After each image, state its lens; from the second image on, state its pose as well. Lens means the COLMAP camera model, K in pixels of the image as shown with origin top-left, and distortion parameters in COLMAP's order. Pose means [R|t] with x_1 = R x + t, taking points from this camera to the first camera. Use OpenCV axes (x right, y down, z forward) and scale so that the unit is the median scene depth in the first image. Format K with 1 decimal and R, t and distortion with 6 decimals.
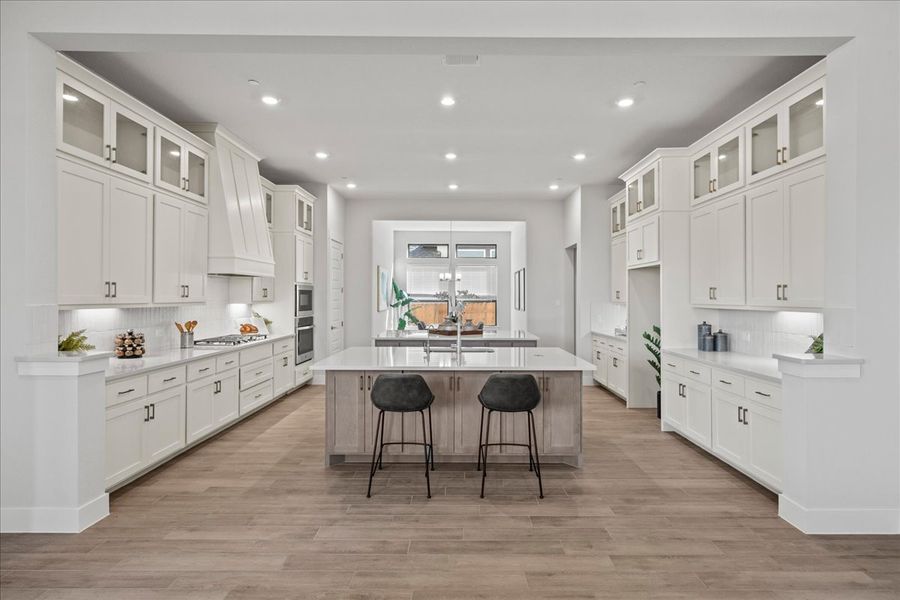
lens RADIAL K [[454.5, 0, 455.8], [0, 454.5, 297.5], [0, 0, 1]] dist [-0.004430, 0.000847]
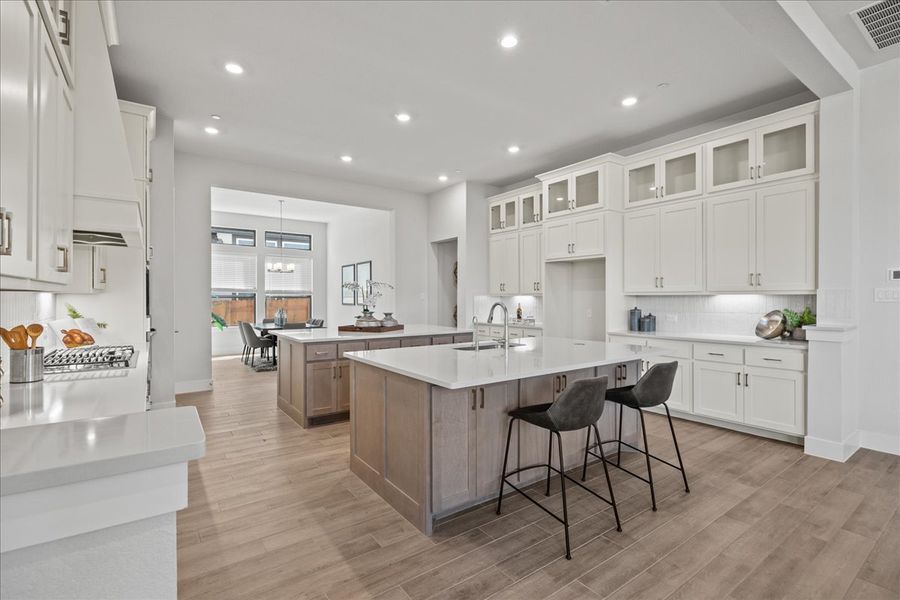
lens RADIAL K [[415.6, 0, 446.9], [0, 415.6, 302.8], [0, 0, 1]] dist [-0.006149, 0.000019]
pose [[0.815470, -0.011413, 0.578687, -0.545720], [0.003467, 0.999884, 0.014835, 0.027677], [-0.578789, -0.010091, 0.815415, 0.456006]]
